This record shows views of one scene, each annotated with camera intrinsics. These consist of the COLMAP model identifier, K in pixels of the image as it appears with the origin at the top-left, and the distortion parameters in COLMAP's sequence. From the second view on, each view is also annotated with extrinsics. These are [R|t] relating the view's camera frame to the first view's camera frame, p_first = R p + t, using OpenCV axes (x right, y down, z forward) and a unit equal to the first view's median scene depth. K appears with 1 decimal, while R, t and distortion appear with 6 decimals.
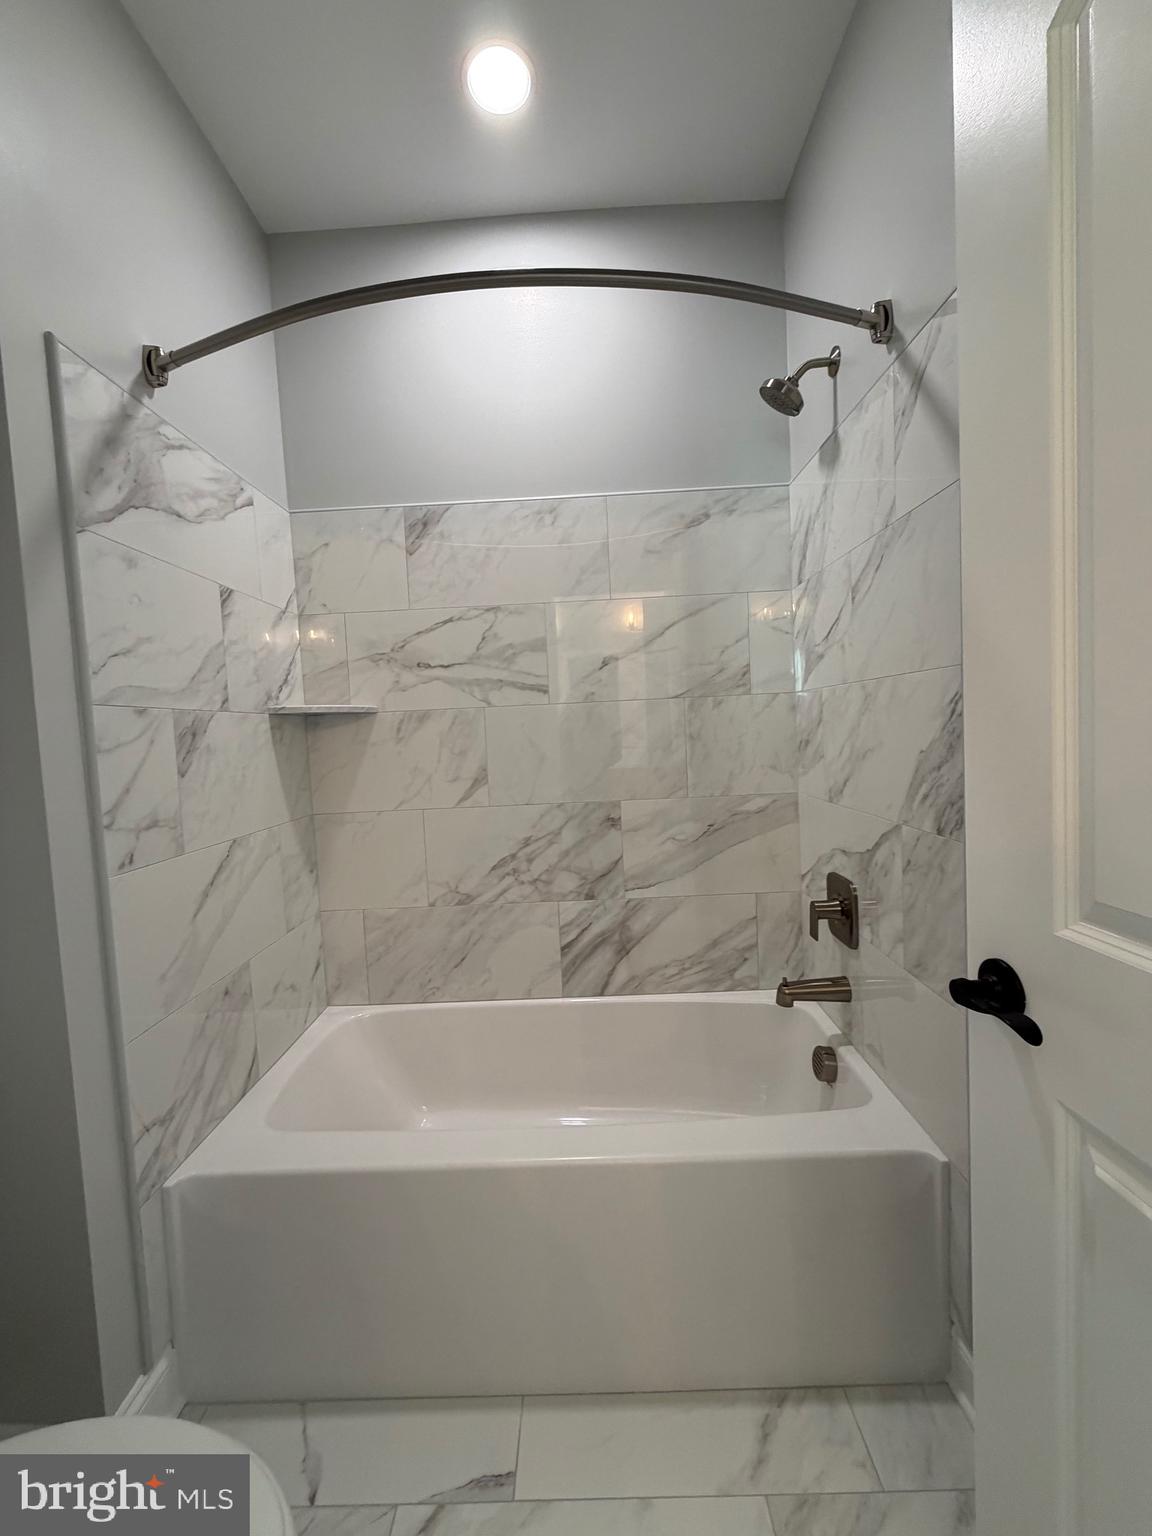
lens RADIAL K [[623.5, 0, 580.7], [0, 623.5, 768.2], [0, 0, 1]] dist [0.000166, -0.000046]
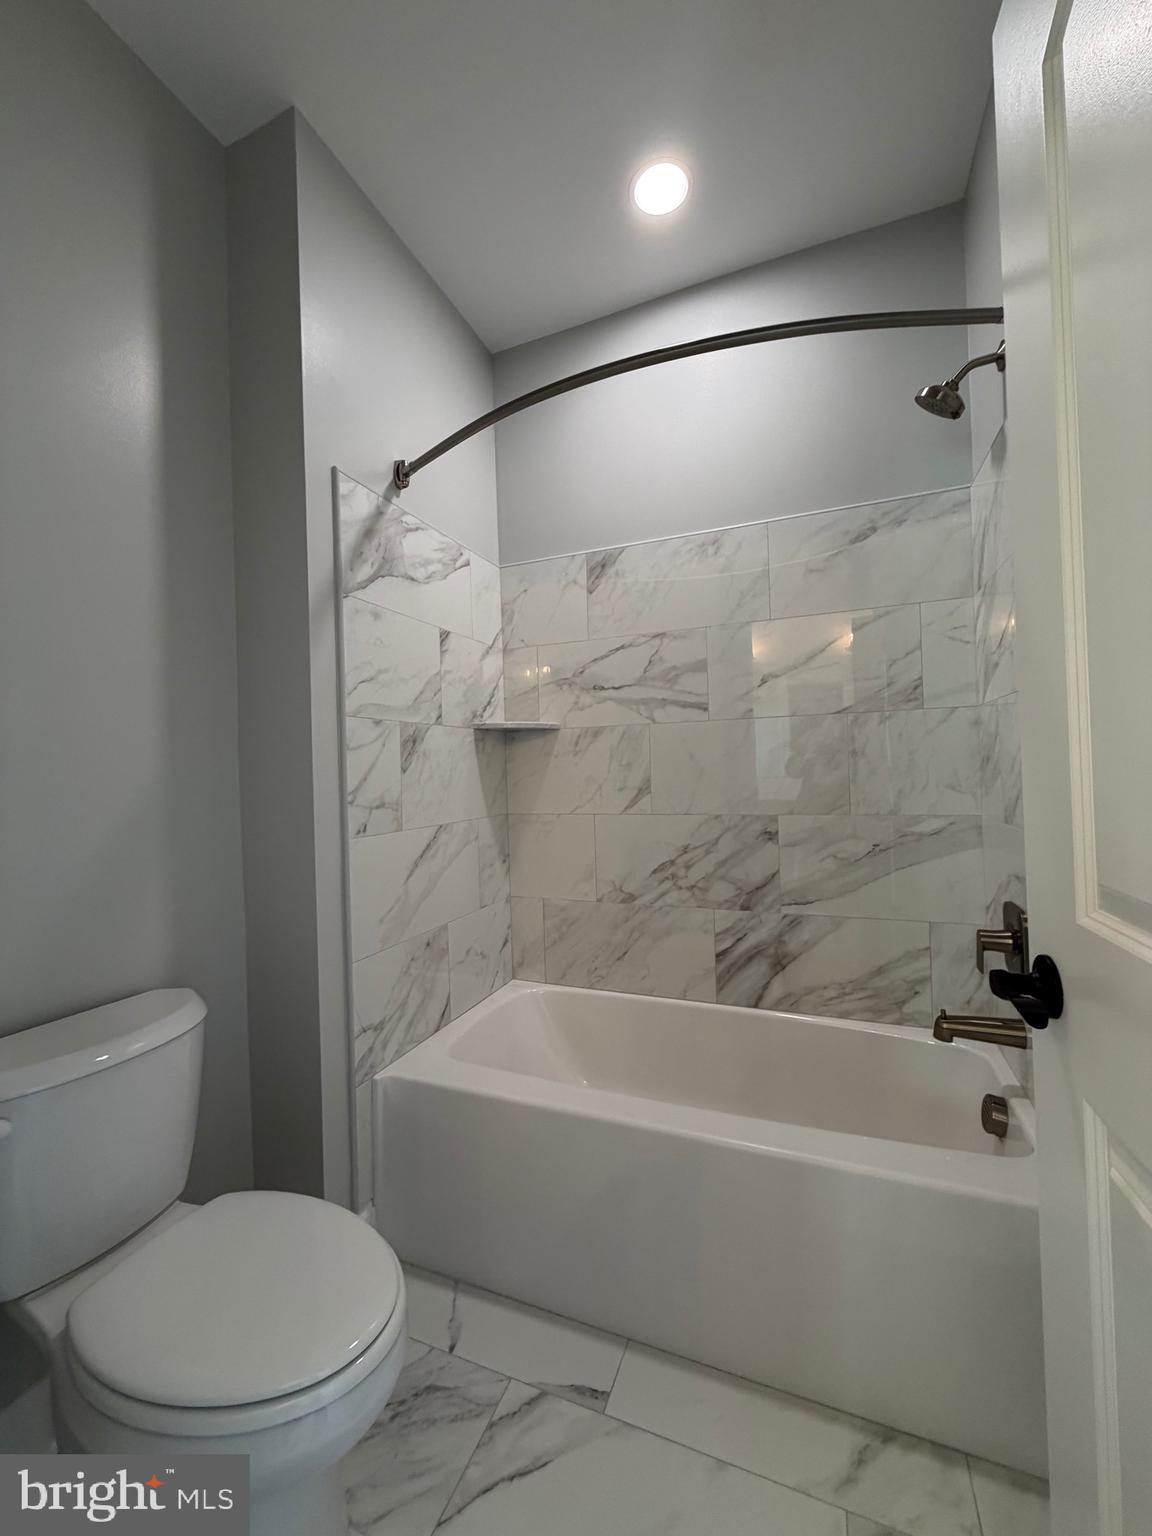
lens RADIAL K [[623.5, 0, 572.1], [0, 623.5, 767.9], [0, 0, 1]] dist [0.000166, -0.000046]
pose [[0.929293, 0.020556, -0.368771, 0.144324], [-0.038699, 0.998373, -0.041868, 0.035732], [0.367311, 0.053179, 0.928577, -0.081564]]
